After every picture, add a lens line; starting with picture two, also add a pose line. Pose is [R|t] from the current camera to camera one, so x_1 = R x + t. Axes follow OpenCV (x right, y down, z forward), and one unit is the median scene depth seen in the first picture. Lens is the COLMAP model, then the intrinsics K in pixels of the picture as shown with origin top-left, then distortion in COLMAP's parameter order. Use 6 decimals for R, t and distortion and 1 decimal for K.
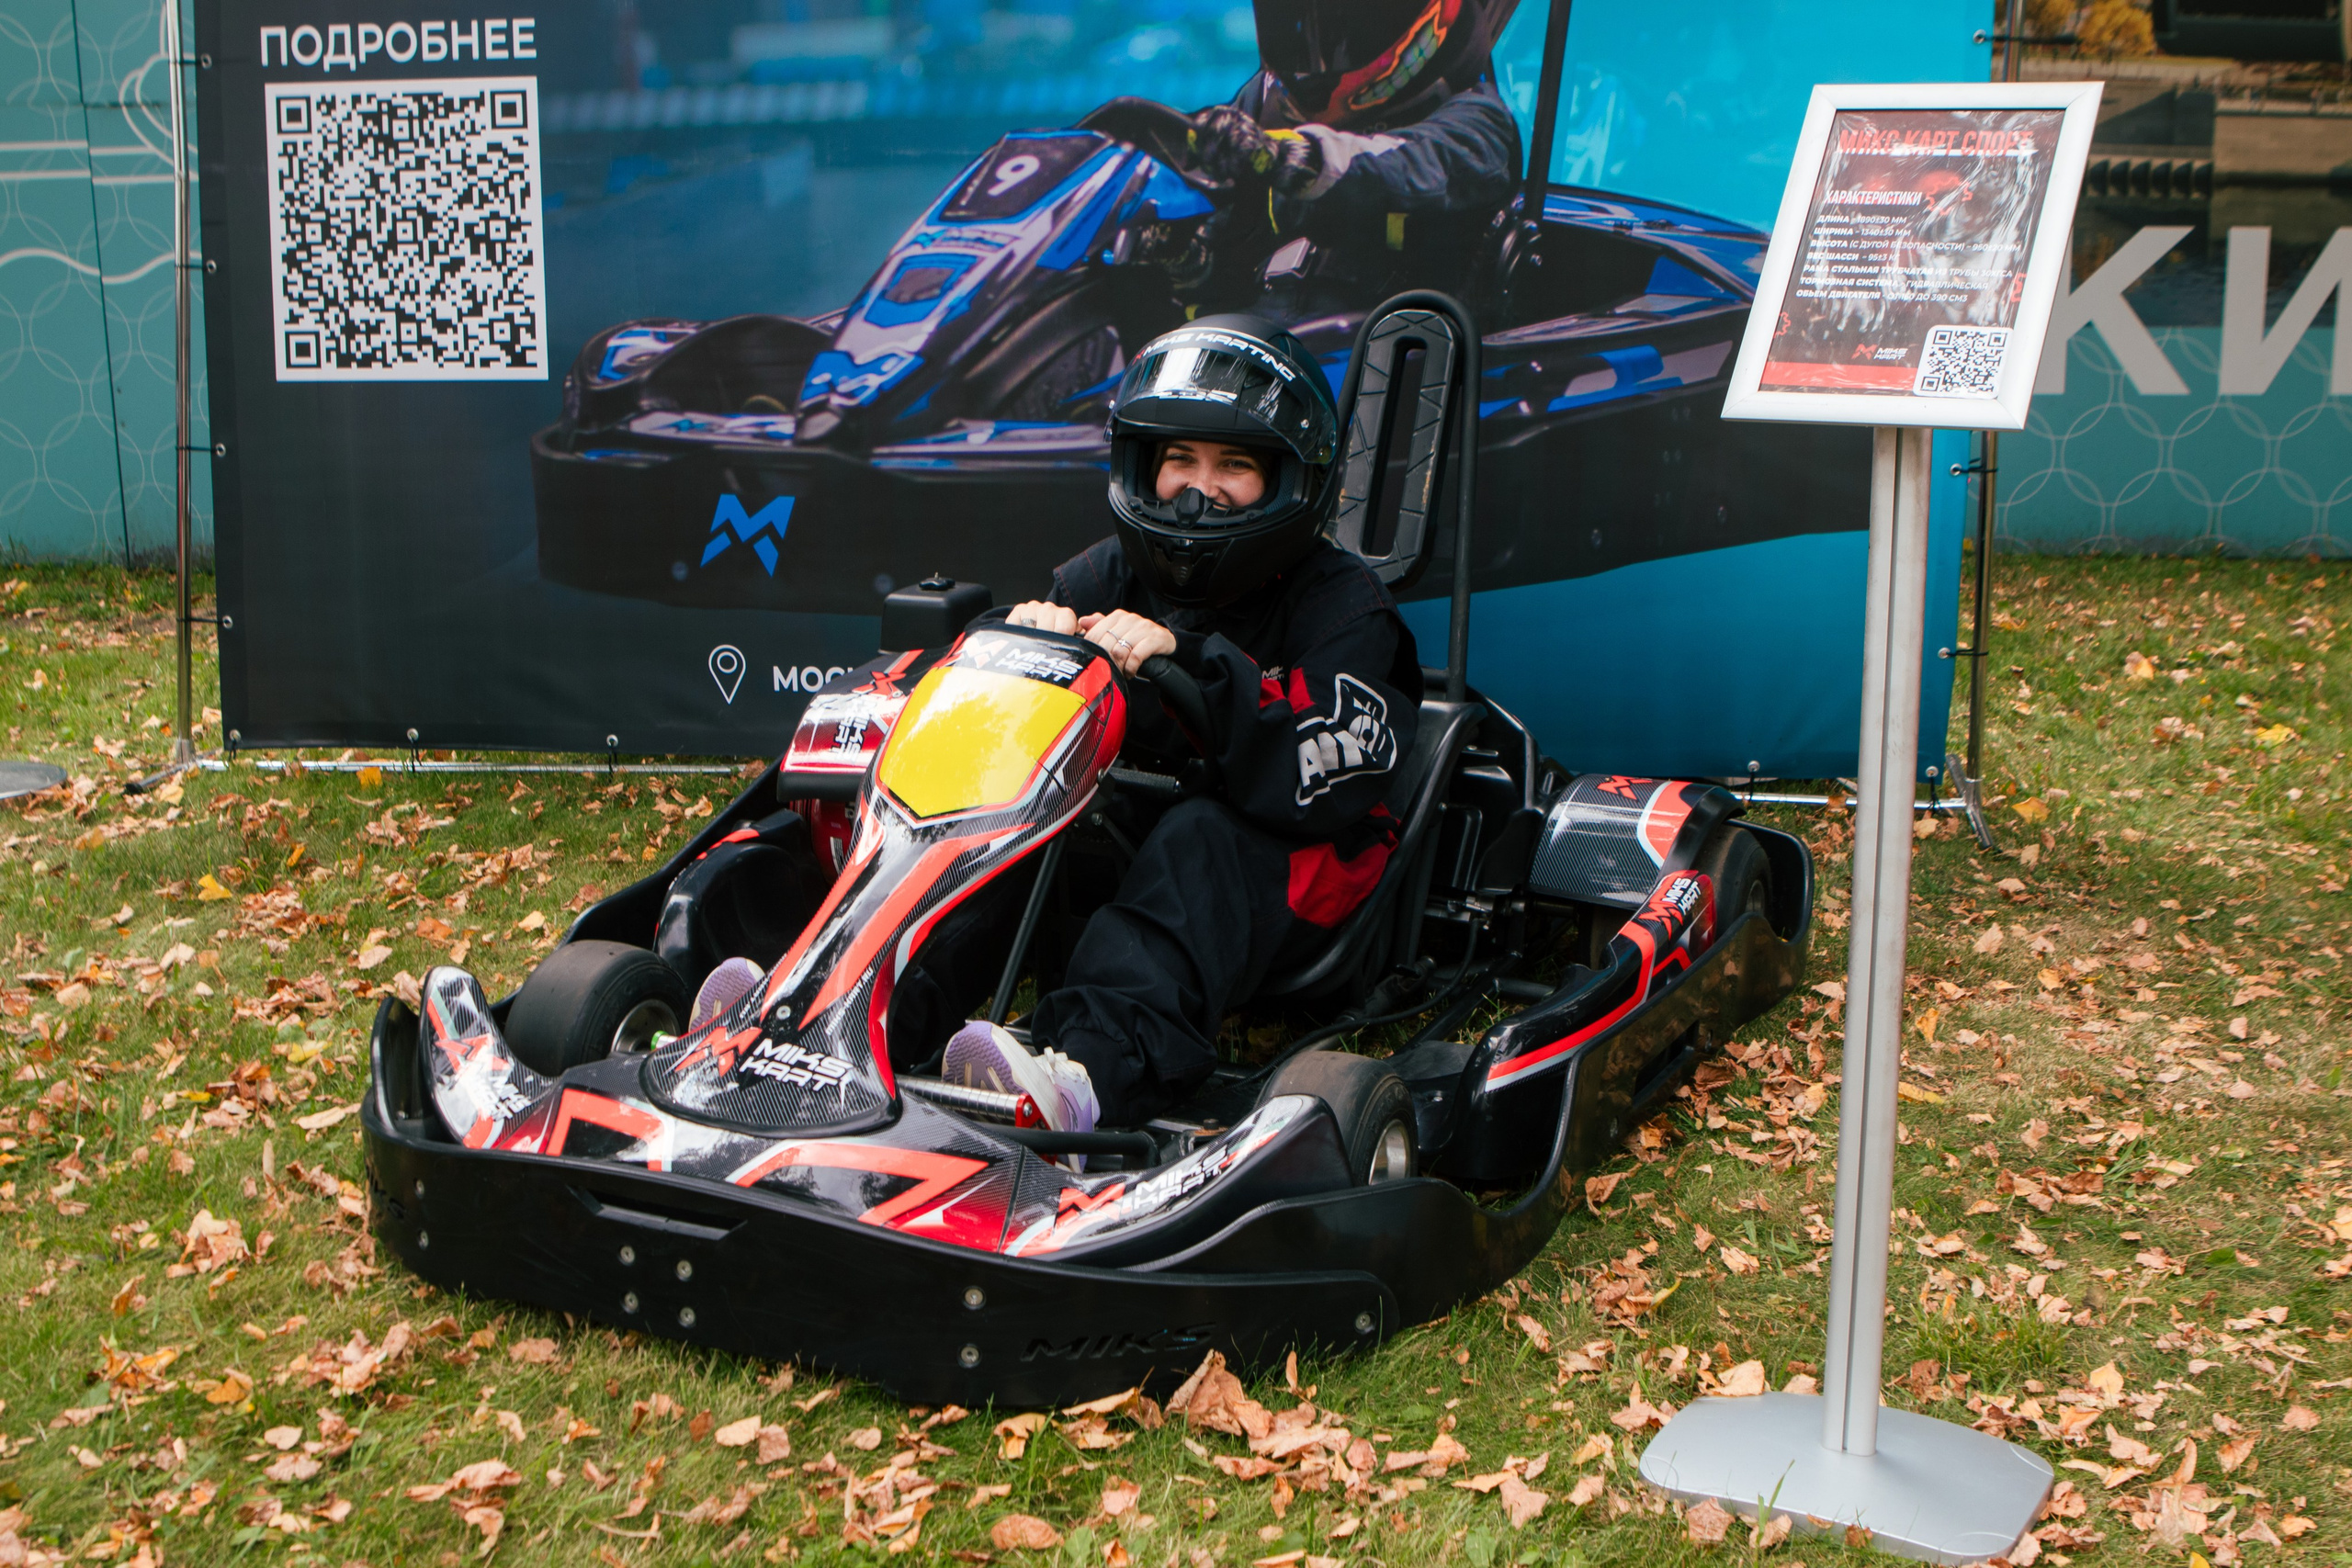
lens RADIAL K [[2711.0, 0, 1144.0], [0, 2711.0, 742.3], [0, 0, 1]] dist [-0.067589, 0.000000]
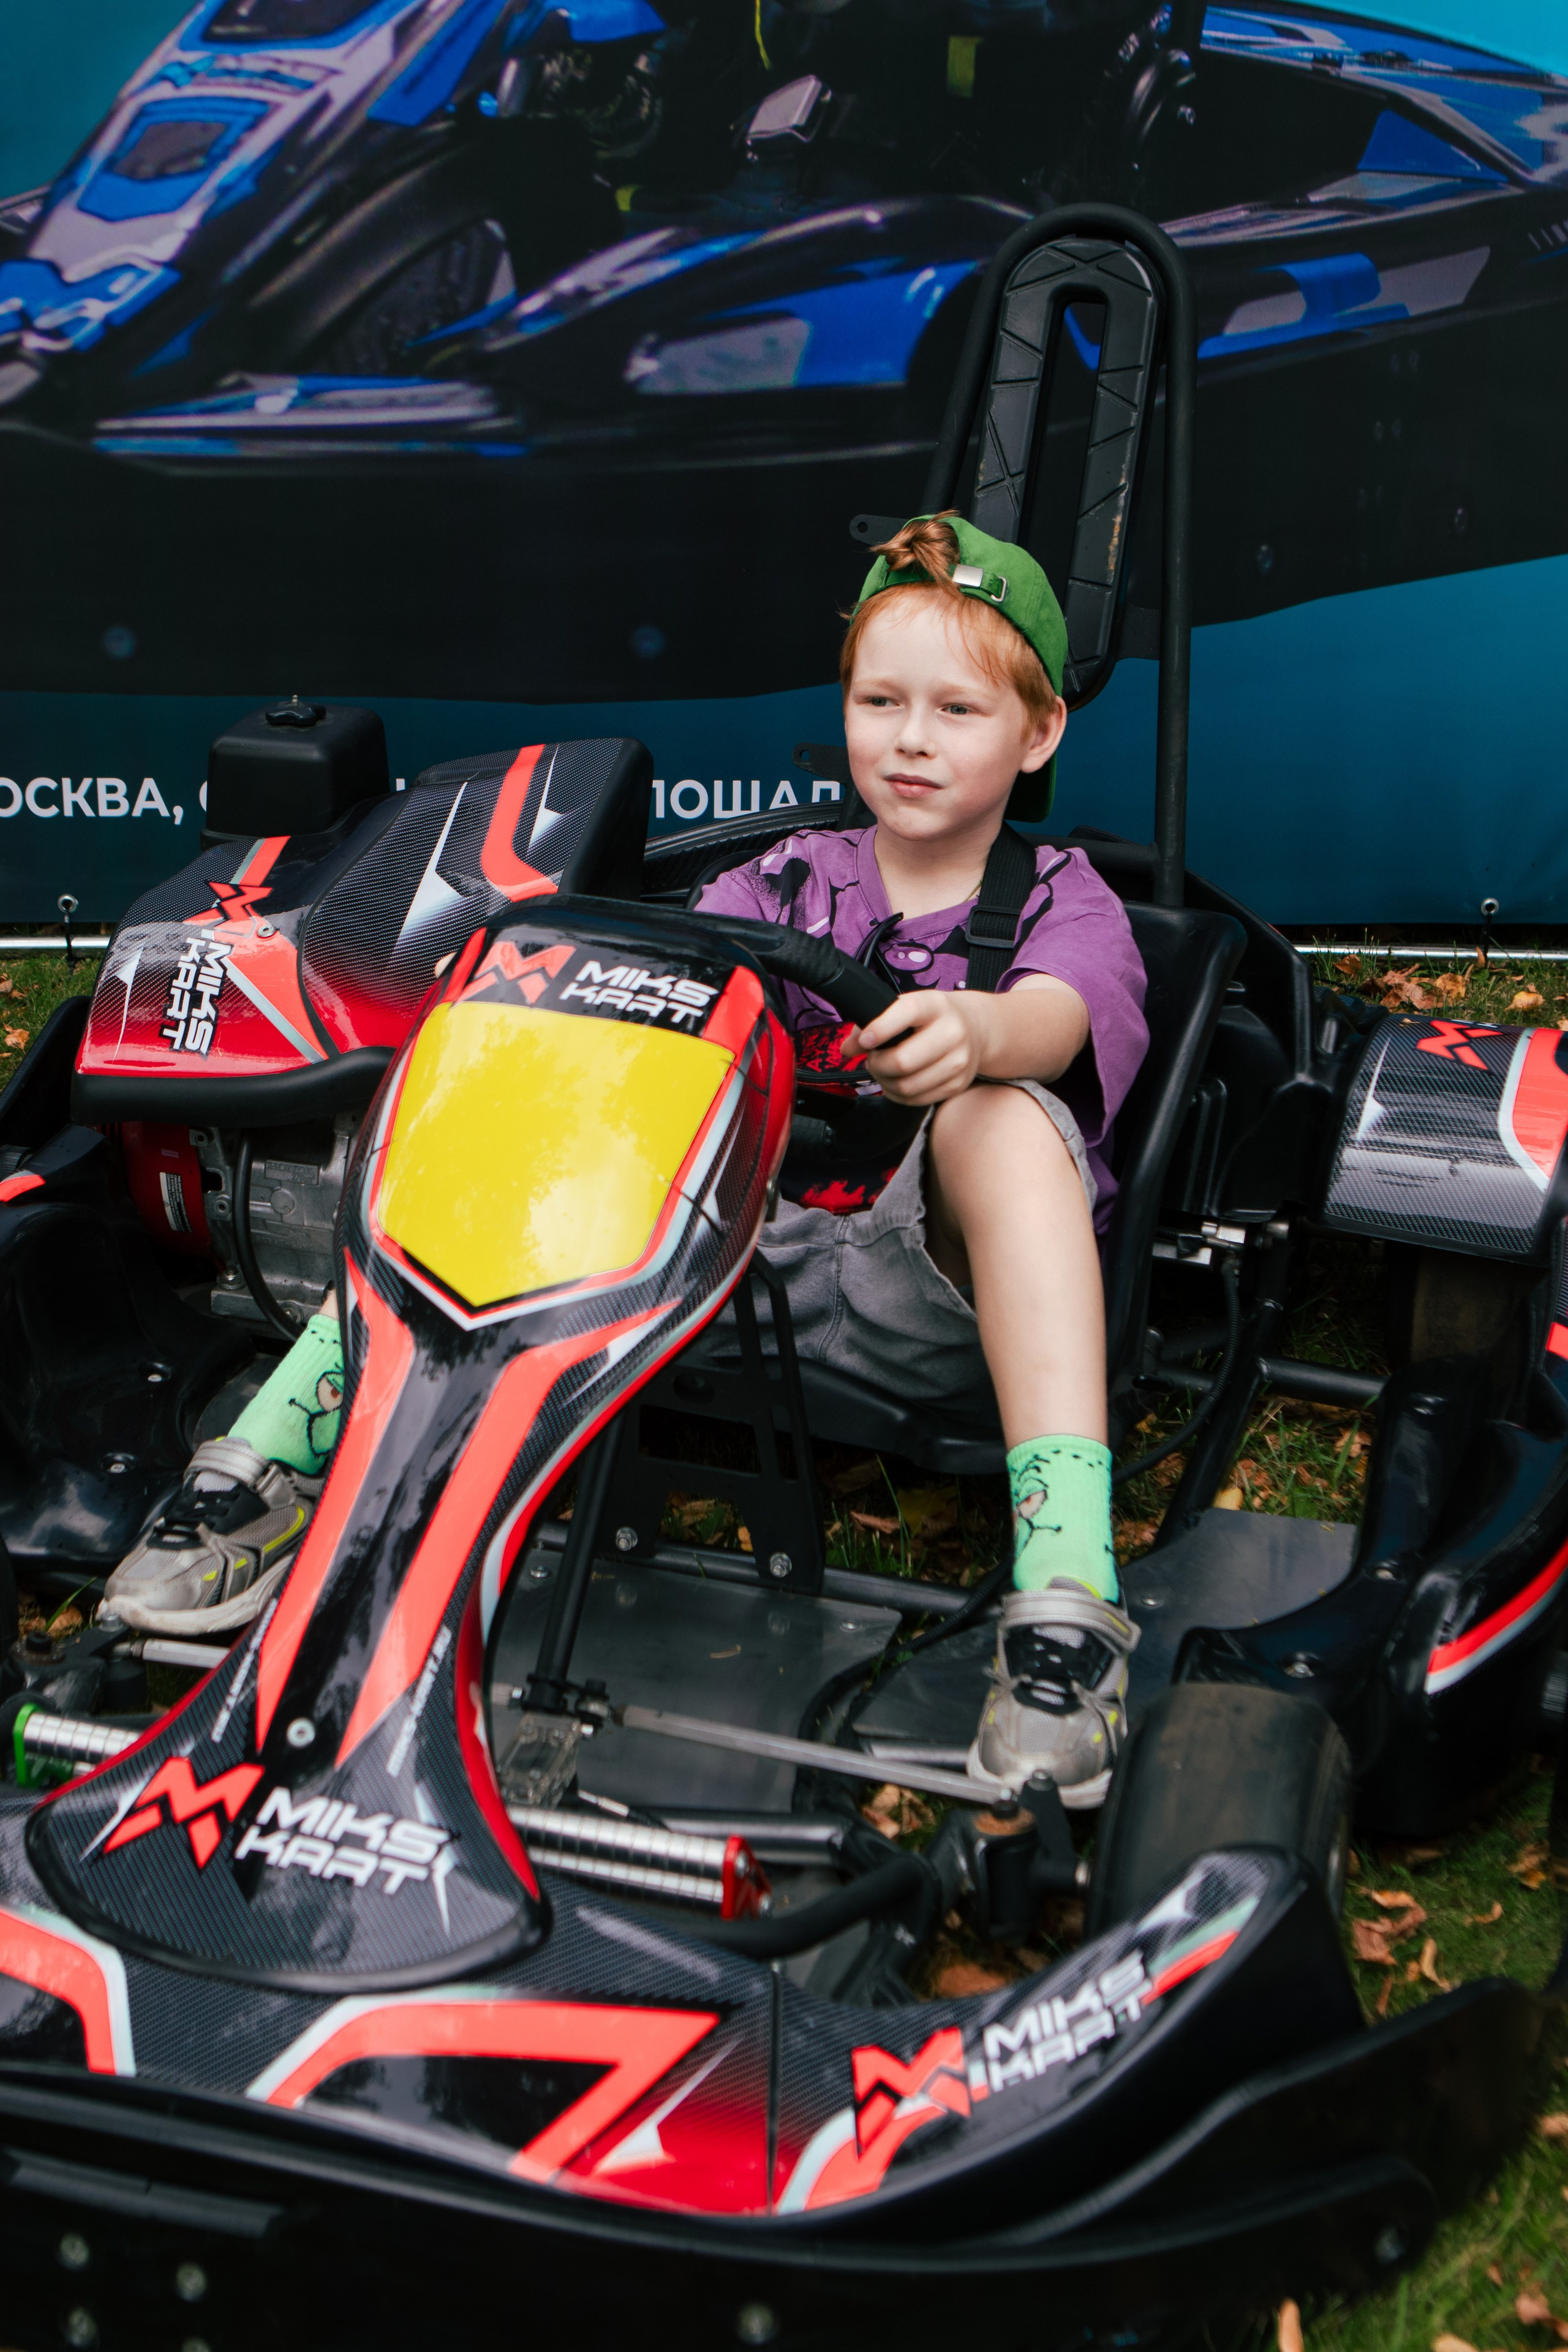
lens RADIAL K [[3602.9, 0, 777.7], [0, 3602.9, 1181.8], [0, 0, 1]] dist [-0.054094, 0.000000]
pose [[0.987966, -0.043995, 0.148281, -0.080532], [0.019609, 0.986584, 0.162071, -0.071313], [-0.153422, -0.157213, 0.975575, 0.169596]]
